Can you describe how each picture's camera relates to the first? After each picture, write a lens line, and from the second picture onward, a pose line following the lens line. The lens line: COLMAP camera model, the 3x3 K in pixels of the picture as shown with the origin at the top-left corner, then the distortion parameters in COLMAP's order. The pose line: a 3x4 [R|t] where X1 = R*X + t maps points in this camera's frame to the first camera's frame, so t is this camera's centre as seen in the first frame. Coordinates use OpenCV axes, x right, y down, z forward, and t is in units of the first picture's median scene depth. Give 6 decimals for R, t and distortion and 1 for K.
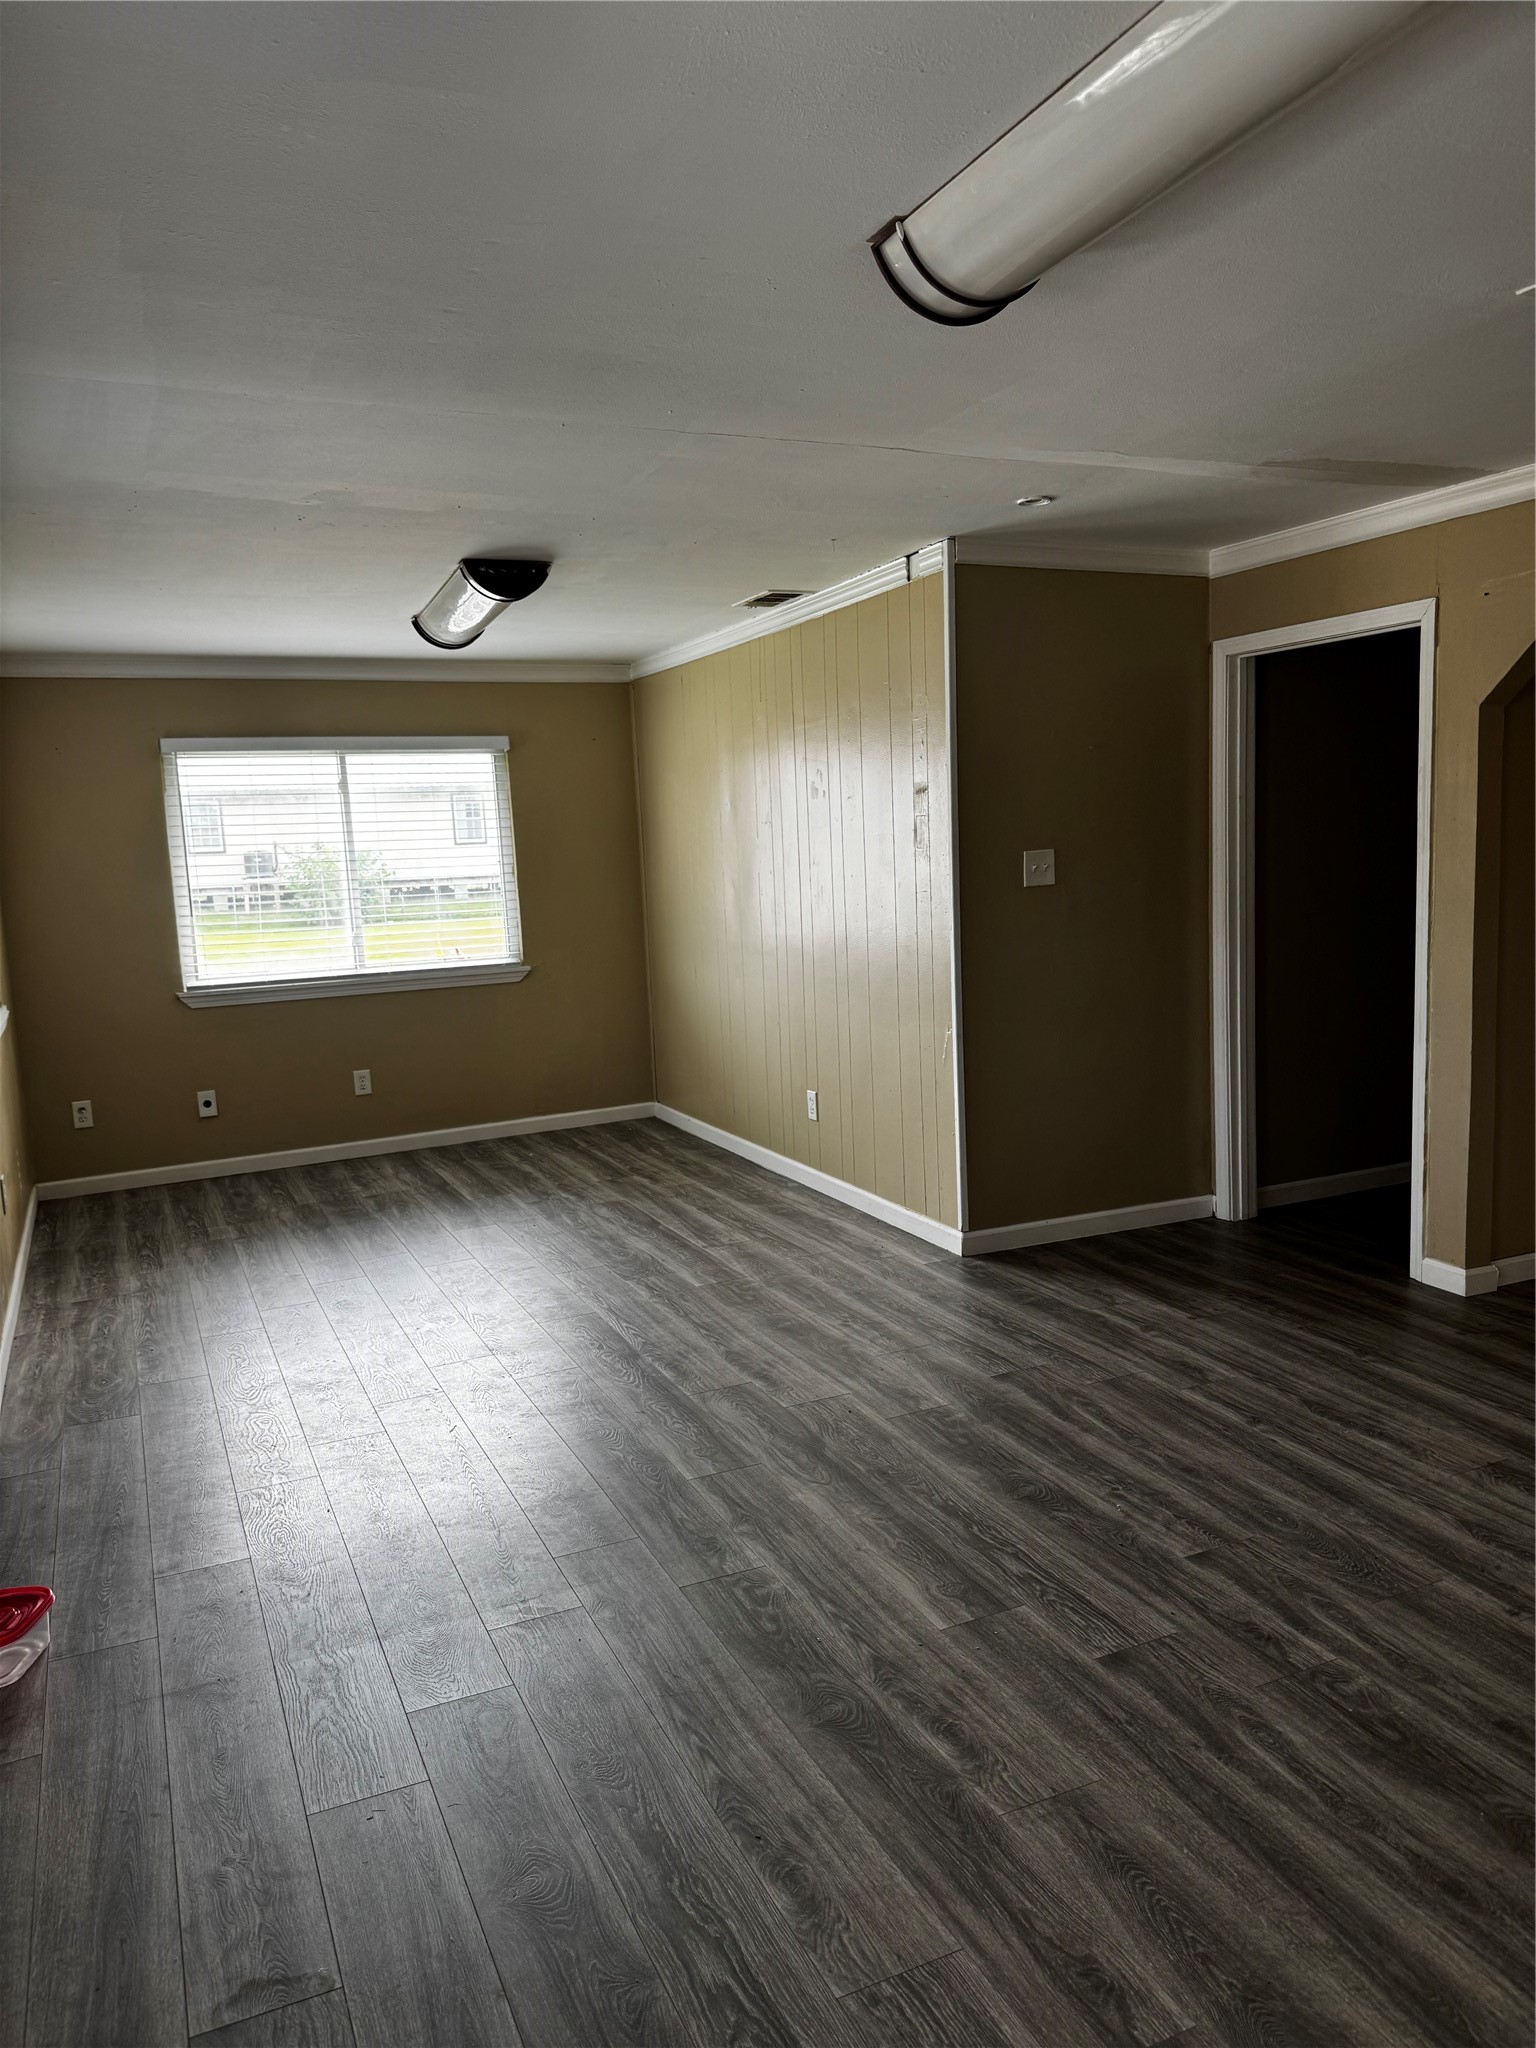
lens RADIAL K [[1425.3, 0, 763.3], [0, 1425.3, 1022.5], [0, 0, 1]] dist [0.042624, -0.043793]
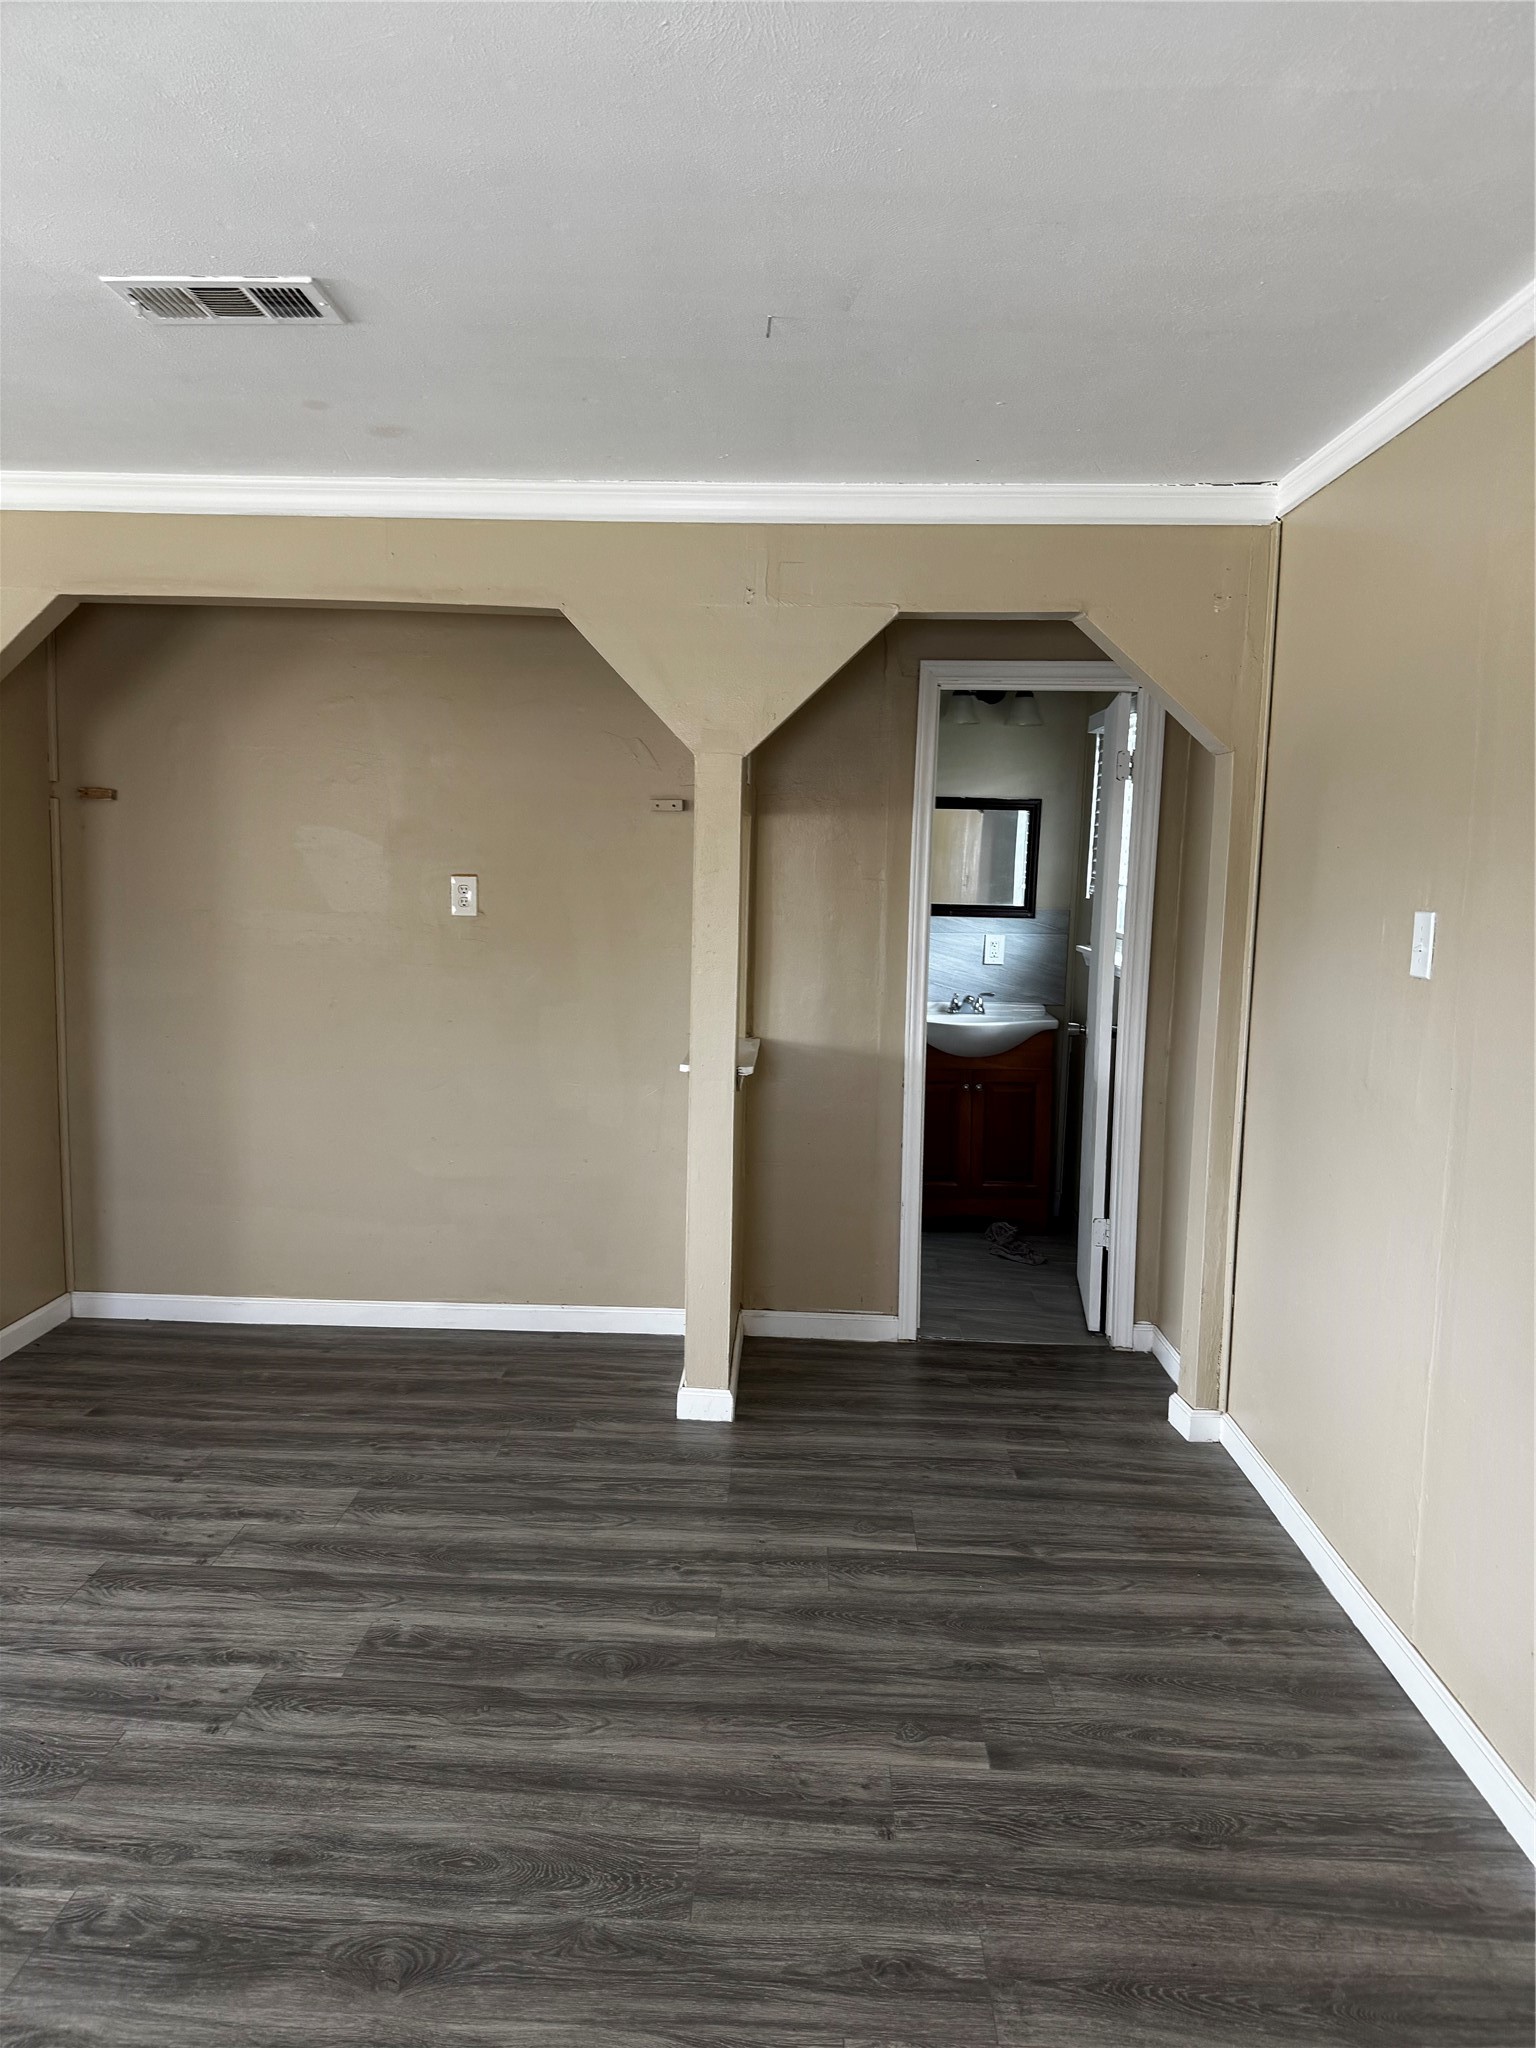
lens RADIAL K [[1425.3, 0, 759.1], [0, 1425.3, 1027.3], [0, 0, 1]] dist [0.042624, -0.043793]
pose [[0.450458, -0.052154, 0.891273, -0.123151], [0.075165, 0.996963, 0.020350, -0.030798], [-0.889628, 0.057826, 0.453010, 0.258081]]
